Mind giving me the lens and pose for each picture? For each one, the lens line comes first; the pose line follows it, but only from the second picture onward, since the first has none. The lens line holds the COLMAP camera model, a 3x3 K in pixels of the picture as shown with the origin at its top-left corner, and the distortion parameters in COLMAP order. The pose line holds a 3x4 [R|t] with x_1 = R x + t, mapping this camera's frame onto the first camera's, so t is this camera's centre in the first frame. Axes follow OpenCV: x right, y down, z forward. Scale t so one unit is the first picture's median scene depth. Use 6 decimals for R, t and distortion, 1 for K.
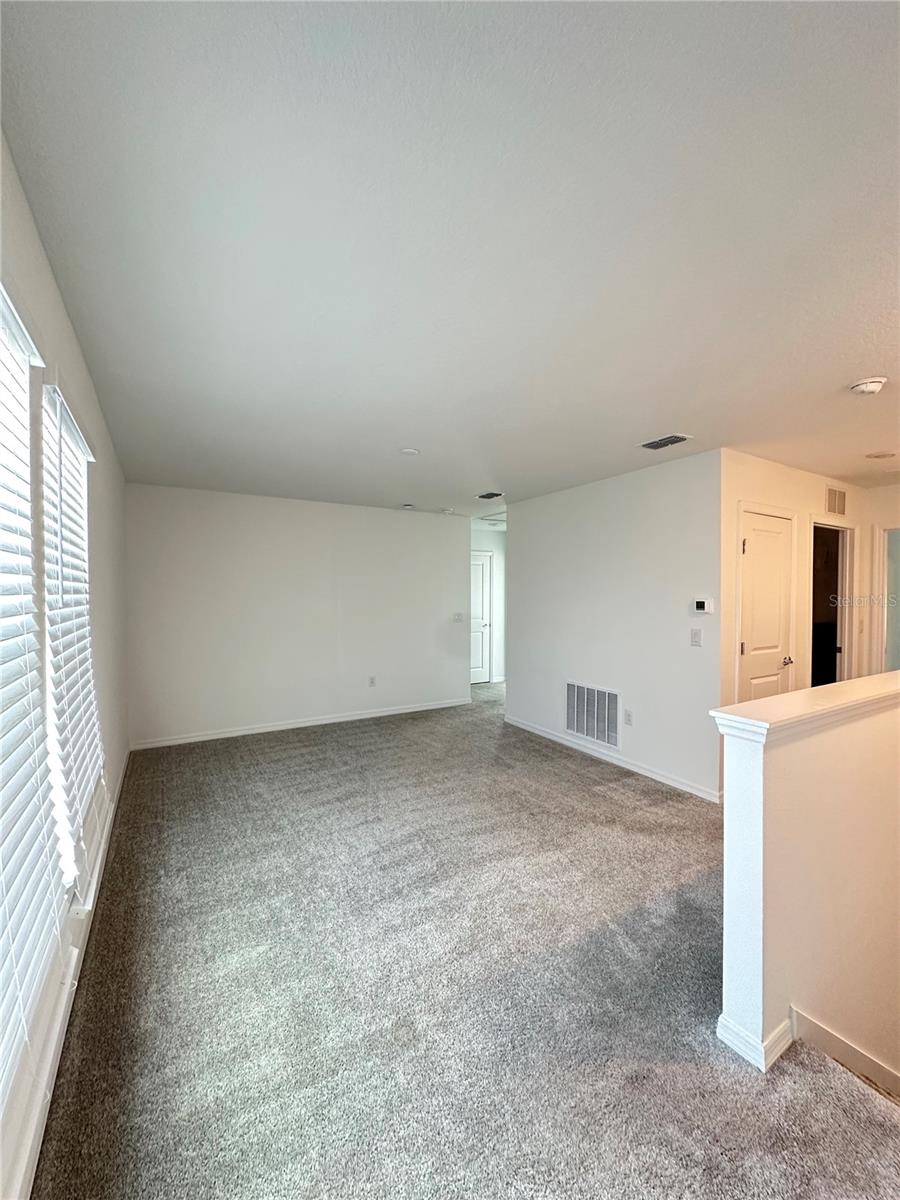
lens RADIAL K [[477.0, 0, 452.1], [0, 477.0, 599.4], [0, 0, 1]] dist [-0.002307, 0.000244]
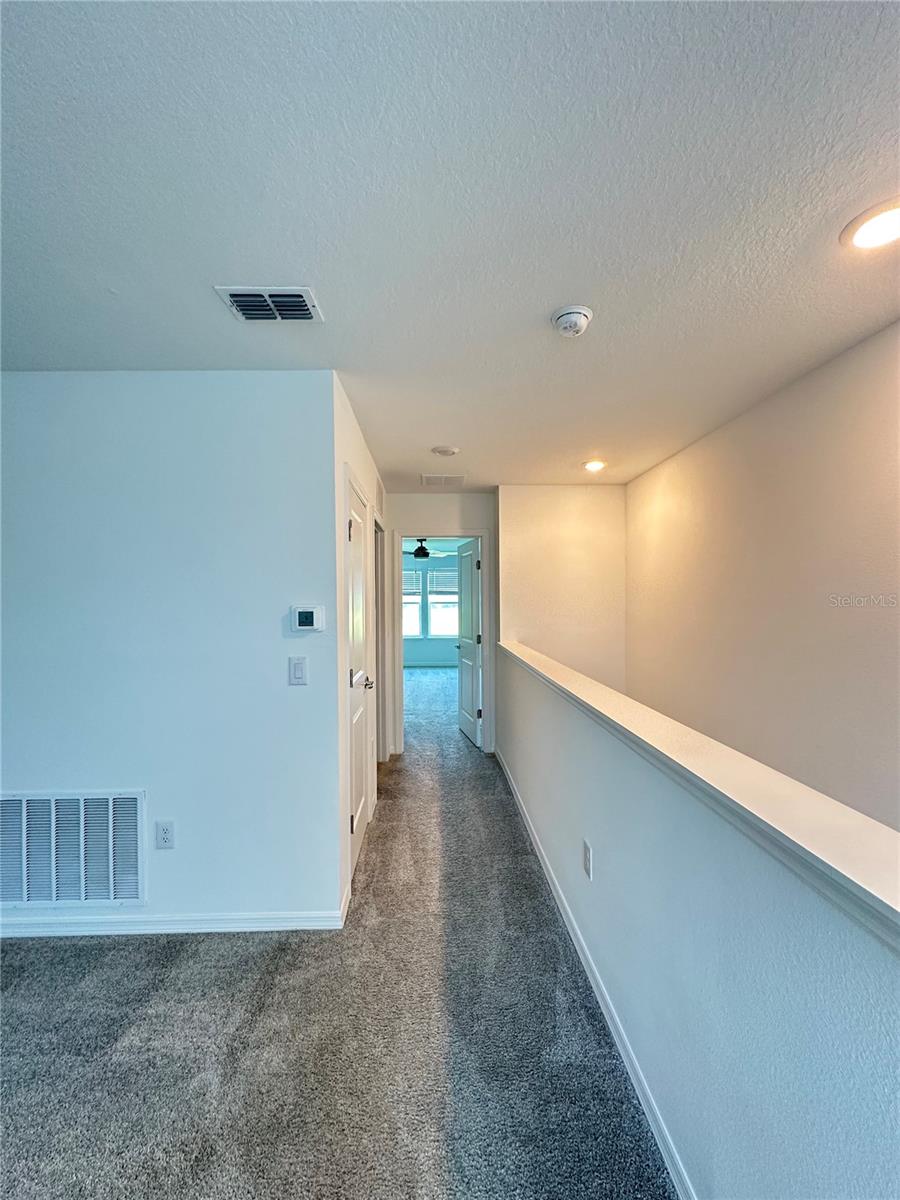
lens RADIAL K [[477.0, 0, 453.4], [0, 477.0, 601.0], [0, 0, 1]] dist [-0.002307, 0.000244]
pose [[0.483753, -0.010999, 0.875135, 0.075204], [0.020852, 0.999782, 0.001038, -0.005951], [-0.874956, 0.017746, 0.483877, 0.522672]]
